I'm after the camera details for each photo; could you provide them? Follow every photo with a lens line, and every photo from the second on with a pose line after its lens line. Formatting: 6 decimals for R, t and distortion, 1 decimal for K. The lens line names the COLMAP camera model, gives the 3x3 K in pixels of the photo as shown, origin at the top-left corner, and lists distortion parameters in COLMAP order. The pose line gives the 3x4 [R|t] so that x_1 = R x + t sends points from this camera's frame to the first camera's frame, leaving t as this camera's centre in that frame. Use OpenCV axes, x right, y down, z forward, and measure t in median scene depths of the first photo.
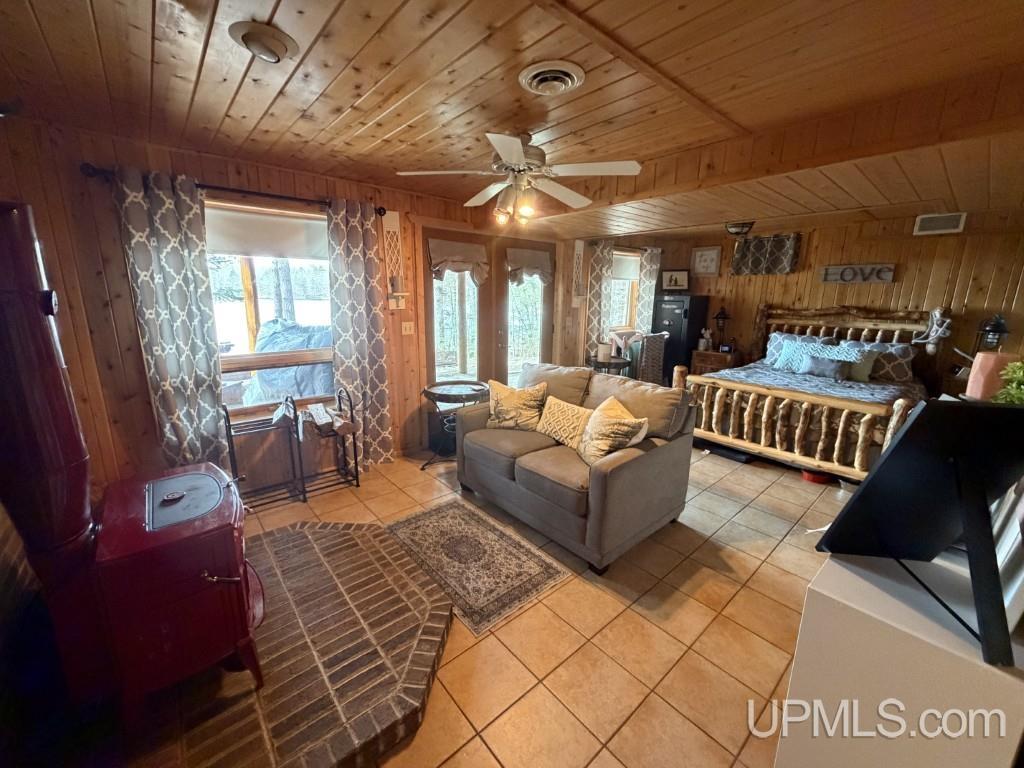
lens RADIAL K [[411.8, 0, 512.0], [0, 411.8, 384.0], [0, 0, 1]] dist [0.000819, 0.000106]
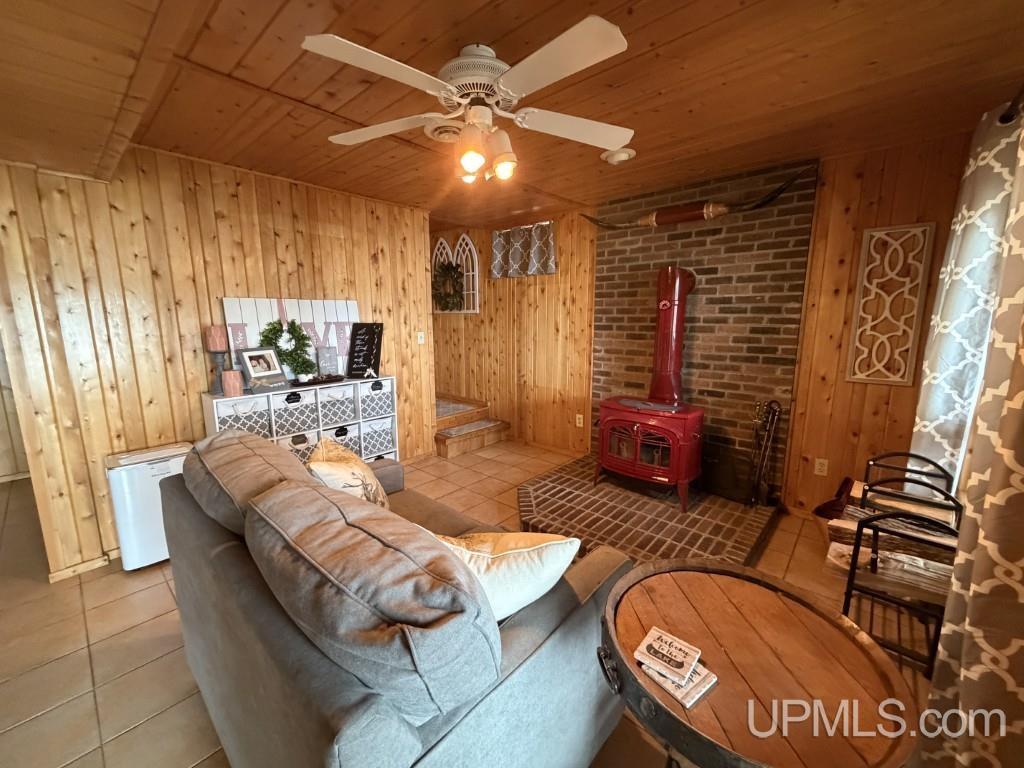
lens RADIAL K [[411.8, 0, 512.0], [0, 411.8, 384.0], [0, 0, 1]] dist [0.000819, 0.000106]
pose [[-0.991710, 0.009403, -0.128155, 0.071654], [-0.038929, 0.928469, 0.369364, -0.464607], [0.122461, 0.371291, -0.920406, 2.386832]]
